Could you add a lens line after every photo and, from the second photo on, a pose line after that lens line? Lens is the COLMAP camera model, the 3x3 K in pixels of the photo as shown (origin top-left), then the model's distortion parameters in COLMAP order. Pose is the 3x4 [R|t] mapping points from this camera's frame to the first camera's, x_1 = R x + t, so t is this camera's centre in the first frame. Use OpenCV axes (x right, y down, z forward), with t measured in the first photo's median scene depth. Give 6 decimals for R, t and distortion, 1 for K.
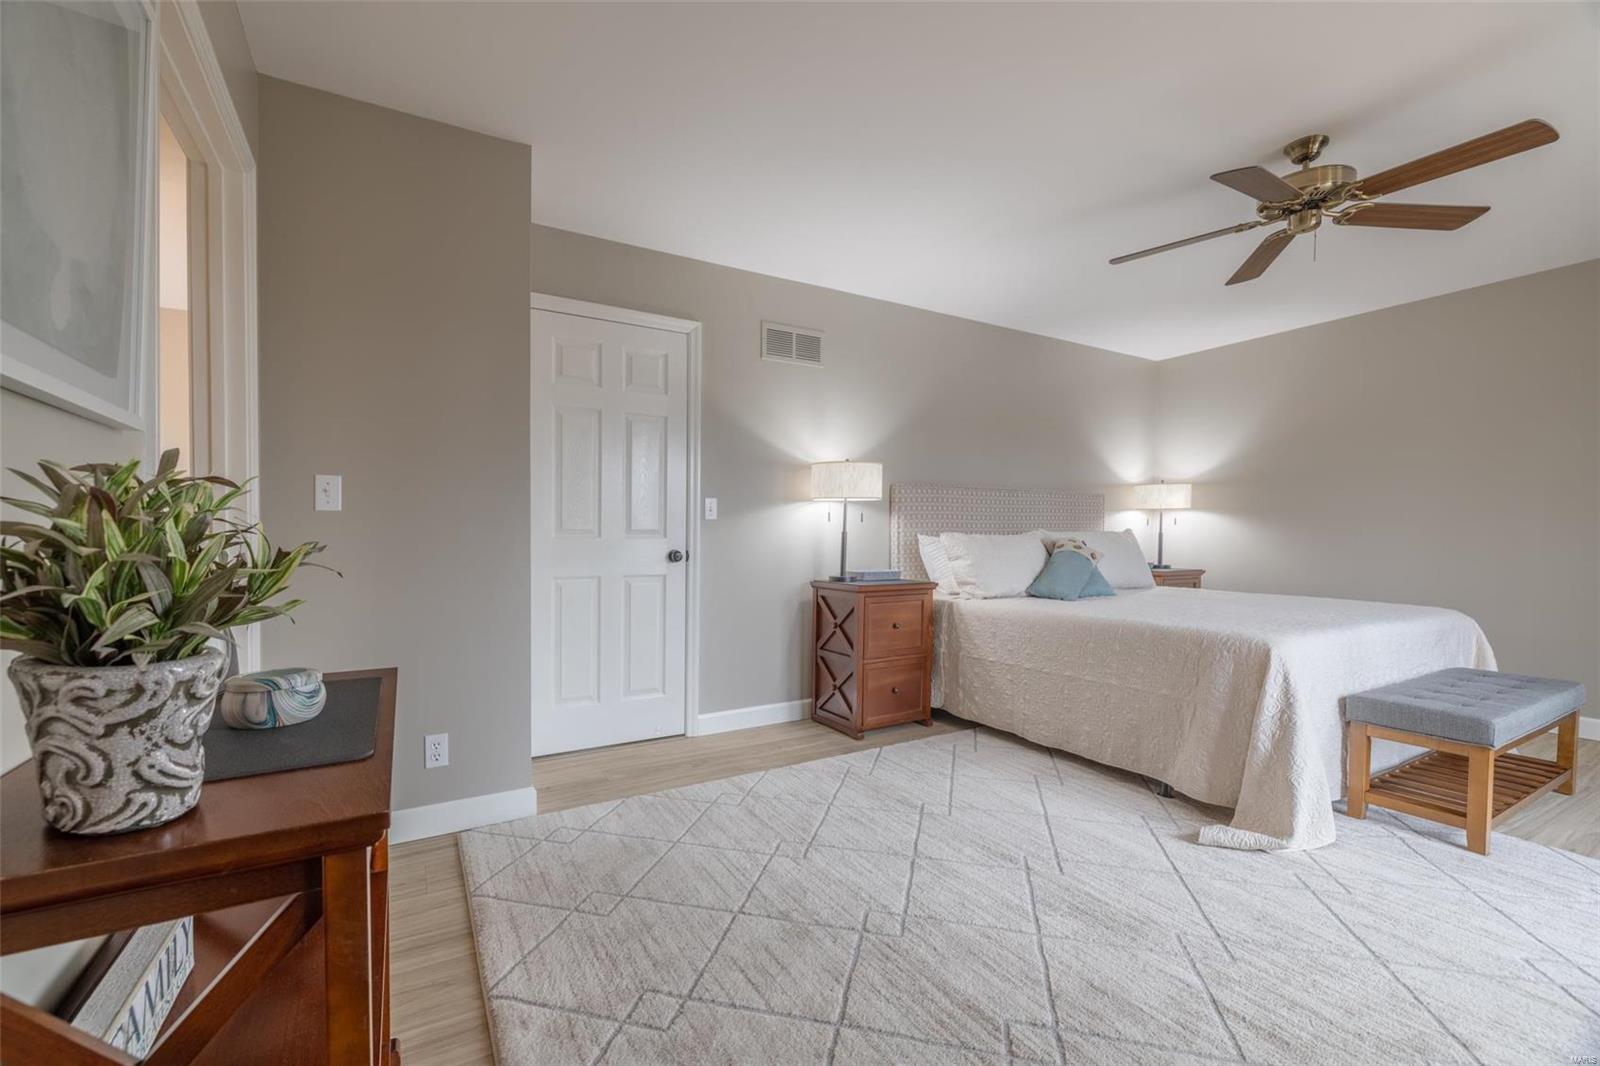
lens RADIAL K [[669.2, 0, 789.7], [0, 669.2, 524.0], [0, 0, 1]] dist [-0.001248, -0.000891]
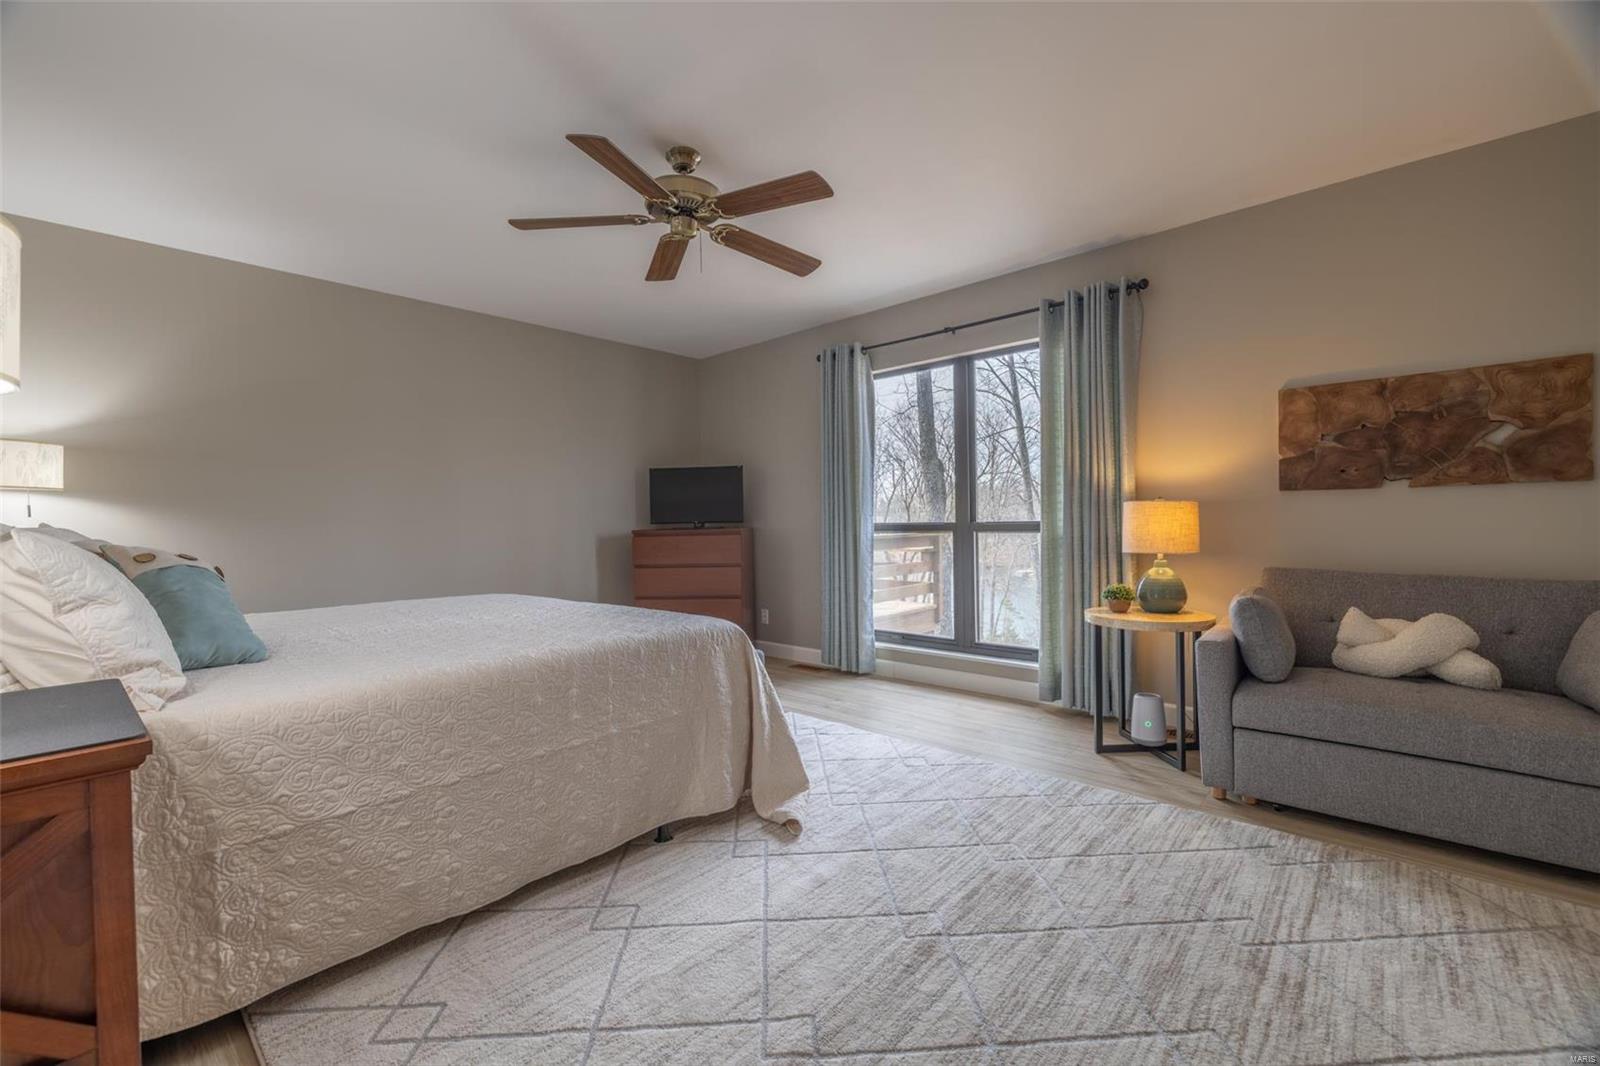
lens RADIAL K [[669.2, 0, 797.1], [0, 669.2, 536.5], [0, 0, 1]] dist [-0.001248, -0.000891]
pose [[-0.295466, -0.016805, 0.955205, -0.265314], [0.009353, 0.999746, 0.020481, 0.018599], [-0.955308, 0.014985, -0.295234, 1.074769]]
